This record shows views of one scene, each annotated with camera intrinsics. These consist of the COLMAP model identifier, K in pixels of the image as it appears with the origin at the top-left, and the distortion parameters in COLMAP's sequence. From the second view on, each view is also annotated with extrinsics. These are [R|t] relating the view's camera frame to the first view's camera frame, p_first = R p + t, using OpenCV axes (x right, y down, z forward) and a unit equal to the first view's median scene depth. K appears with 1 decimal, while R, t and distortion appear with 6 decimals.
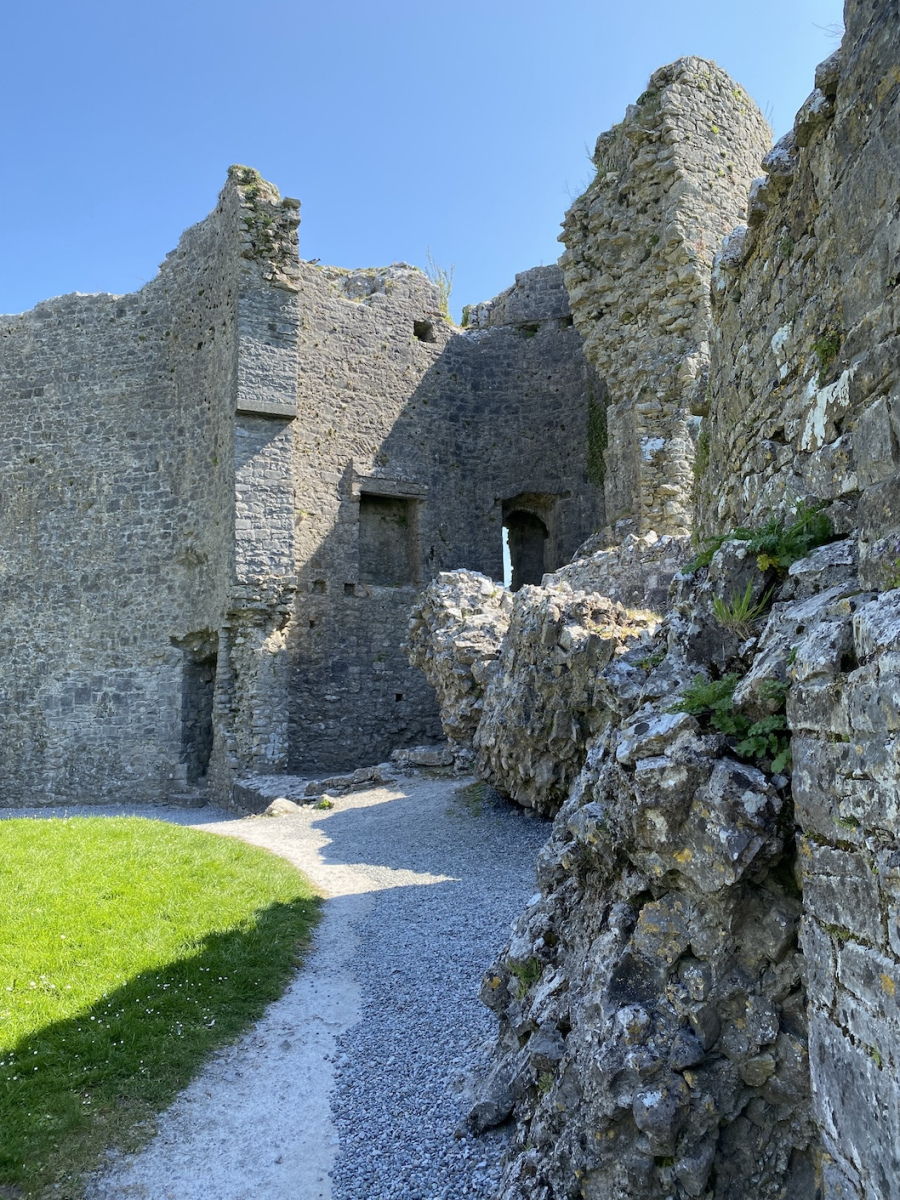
lens RADIAL K [[914.3, 0, 449.5], [0, 914.3, 595.7], [0, 0, 1]] dist [0.049111, -0.063847]
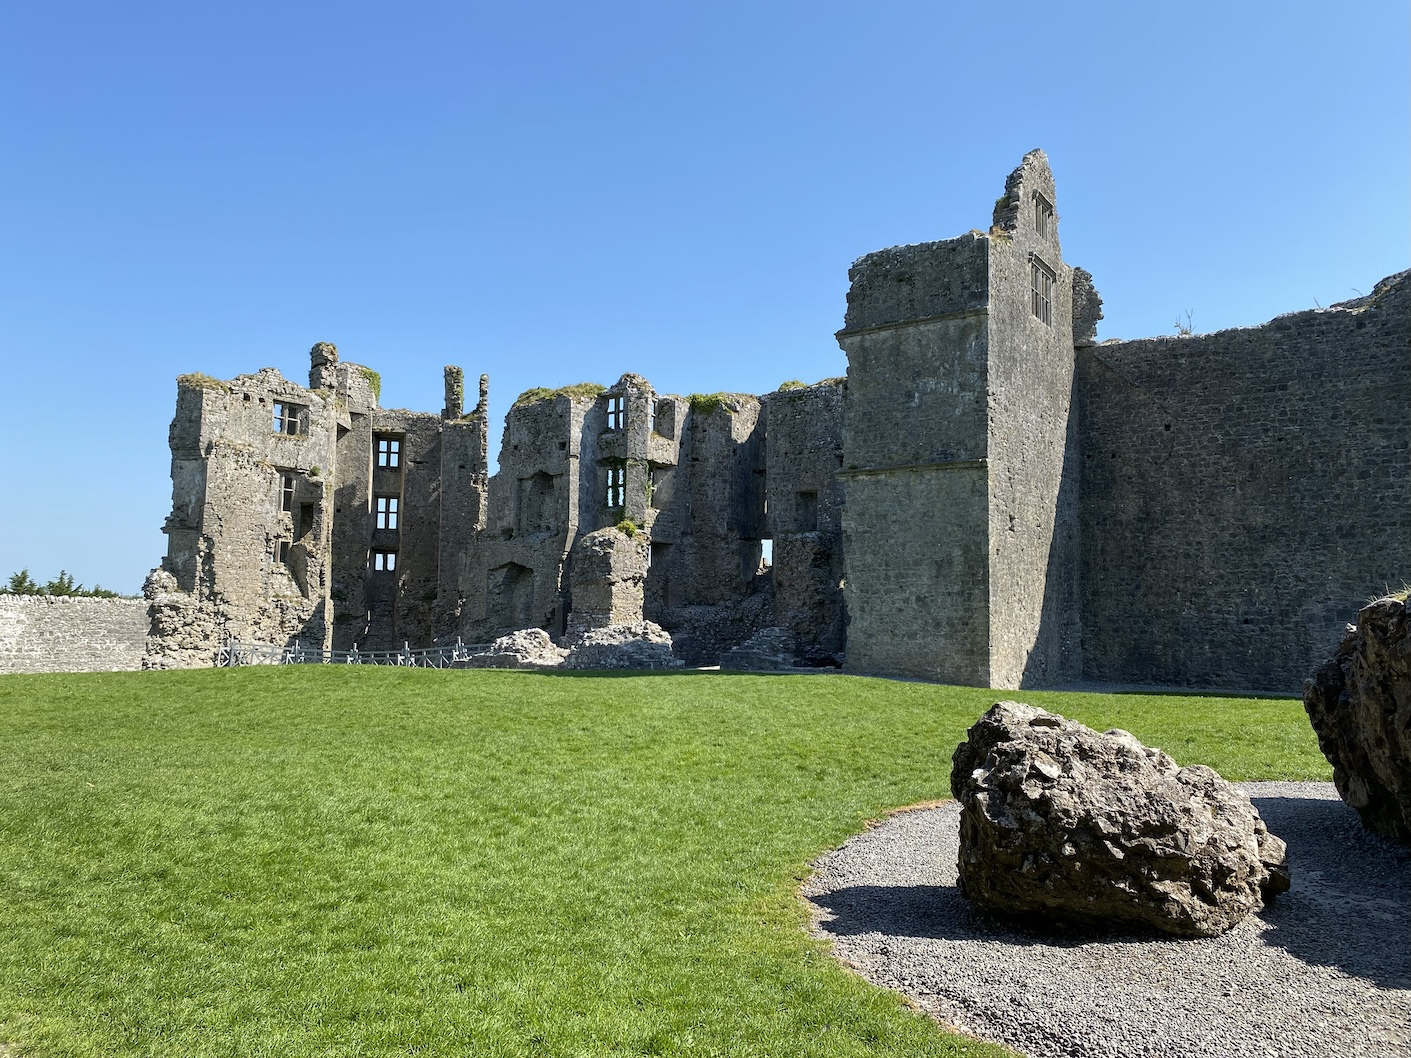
lens RADIAL K [[1075.1, 0, 691.9], [0, 1075.1, 526.4], [0, 0, 1]] dist [0.049111, -0.063847]
pose [[0.925279, 0.006809, -0.379226, -0.680588], [0.016241, 0.998211, 0.057550, -0.130932], [0.378940, -0.059409, 0.923513, -0.848557]]
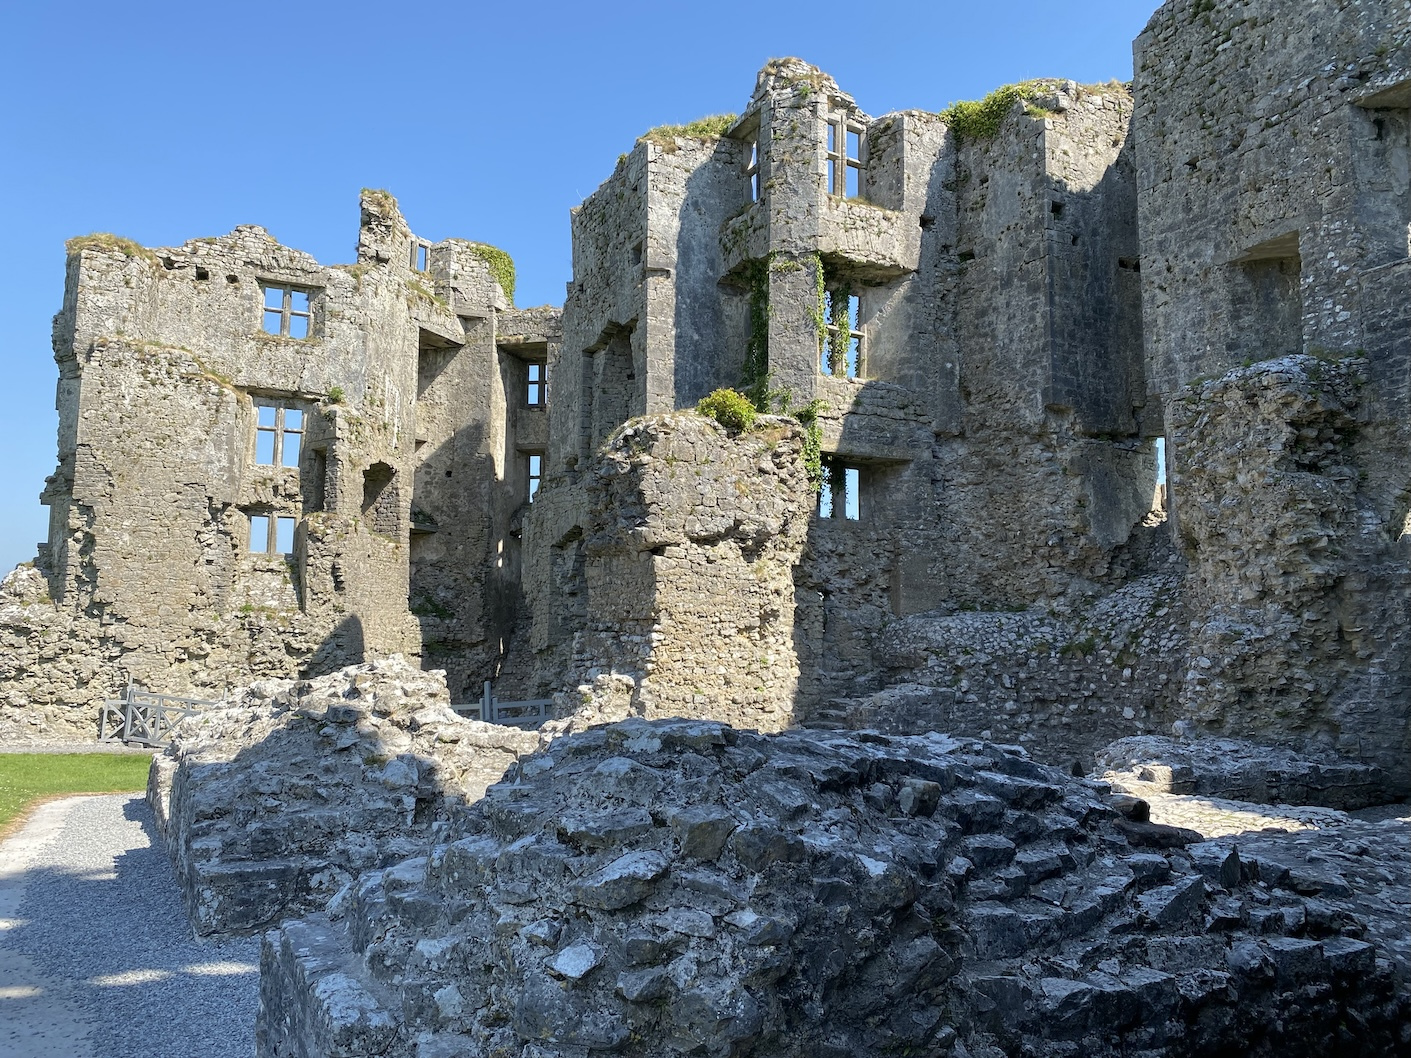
lens RADIAL K [[1075.1, 0, 706.4], [0, 1075.1, 517.4], [0, 0, 1]] dist [0.049111, -0.063847]
pose [[0.678384, -0.052980, -0.732795, -1.074367], [0.080730, 0.996732, 0.002673, 0.100242], [0.730259, -0.060972, 0.680444, 0.680351]]
